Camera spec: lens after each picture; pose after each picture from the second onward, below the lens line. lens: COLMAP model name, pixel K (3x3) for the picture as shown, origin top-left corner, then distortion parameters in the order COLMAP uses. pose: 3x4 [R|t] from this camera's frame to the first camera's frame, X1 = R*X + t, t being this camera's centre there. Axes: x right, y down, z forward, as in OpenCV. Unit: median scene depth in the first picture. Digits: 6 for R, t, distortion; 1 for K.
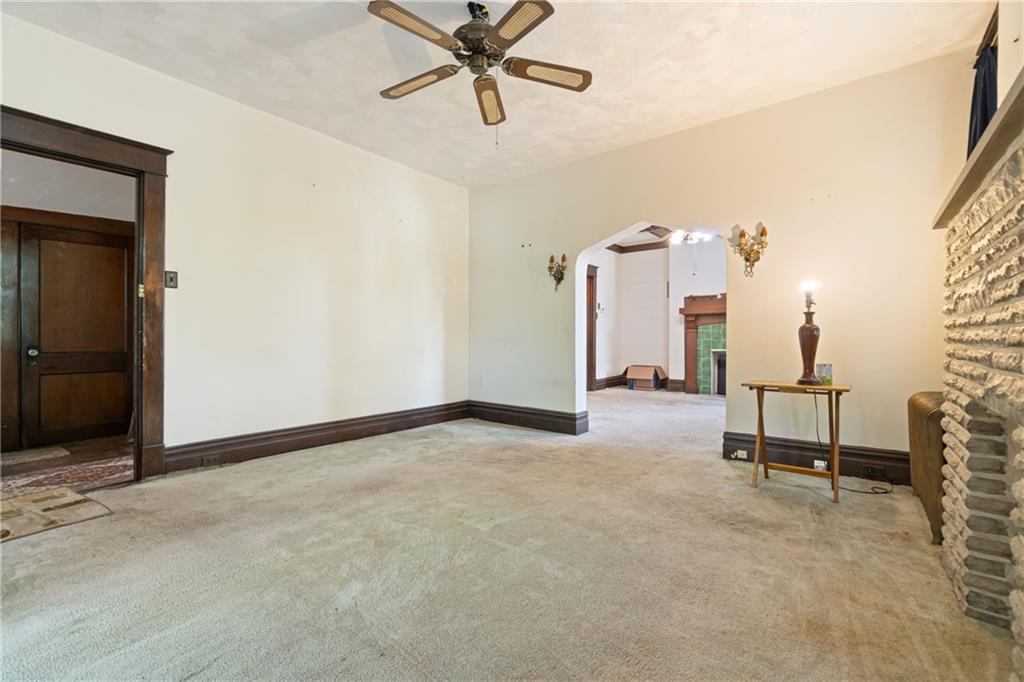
lens RADIAL K [[442.9, 0, 502.0], [0, 442.9, 340.3], [0, 0, 1]] dist [-0.001014, 0.000210]
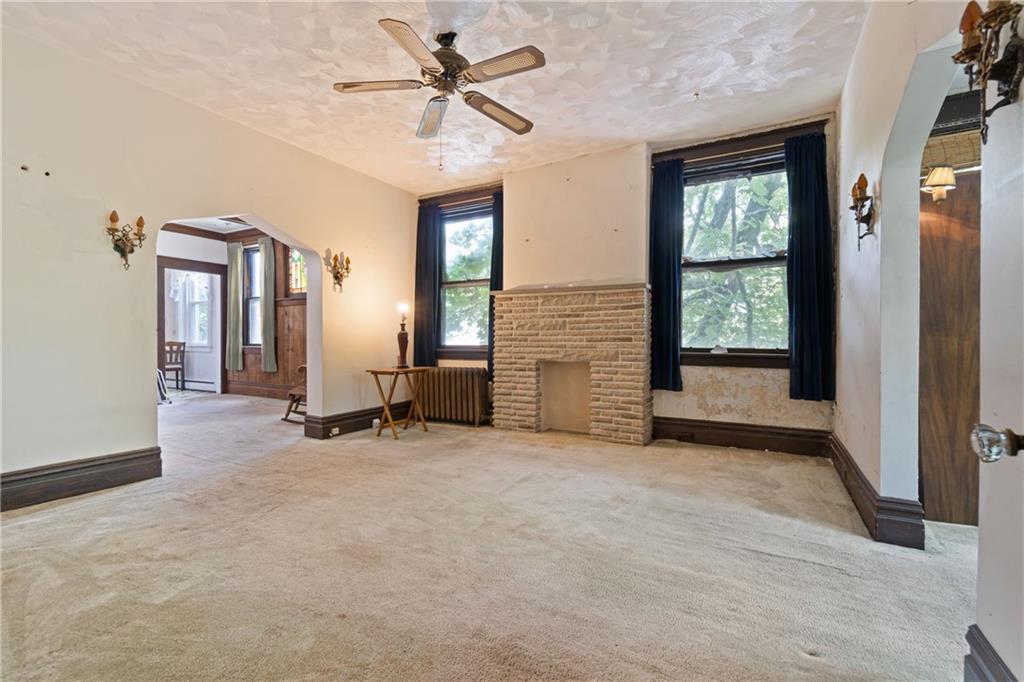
lens RADIAL K [[450.3, 0, 513.6], [0, 450.3, 339.3], [0, 0, 1]] dist [-0.001271, 0.000125]
pose [[-0.167952, -0.002193, 0.985793, -0.635516], [0.007216, 0.999968, 0.003453, -0.005161], [-0.985769, 0.007693, -0.167931, 0.554811]]
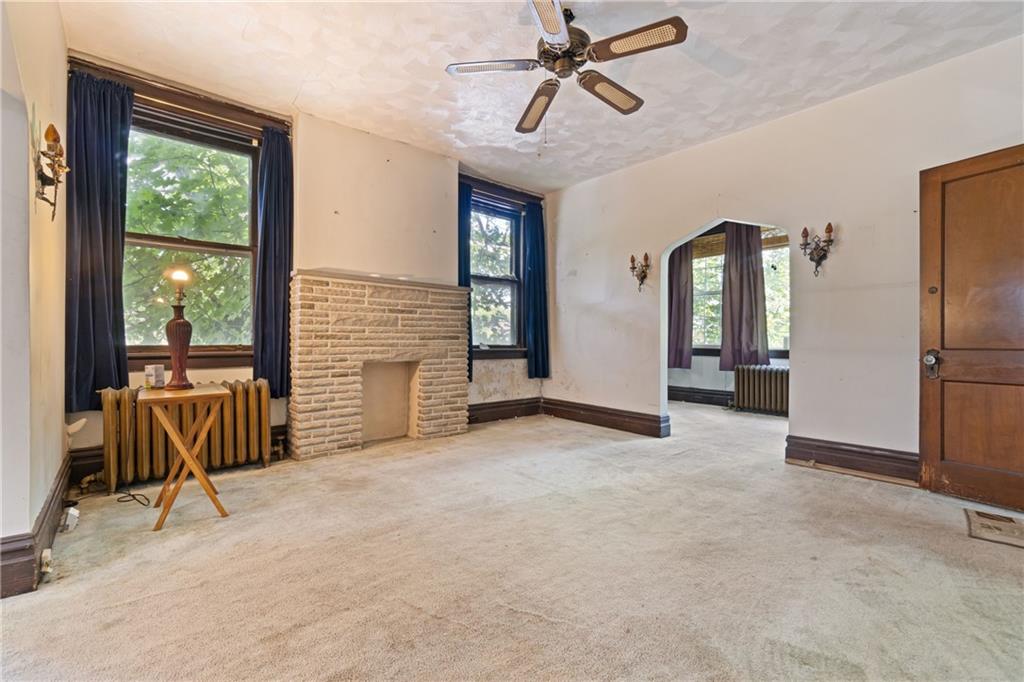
lens RADIAL K [[442.9, 0, 502.0], [0, 442.9, 340.3], [0, 0, 1]] dist [-0.001014, 0.000210]
pose [[-0.984423, -0.007327, 0.175661, -0.065437], [-0.005631, 0.999933, 0.010152, -0.004704], [-0.175724, 0.009004, -0.984398, 1.086869]]
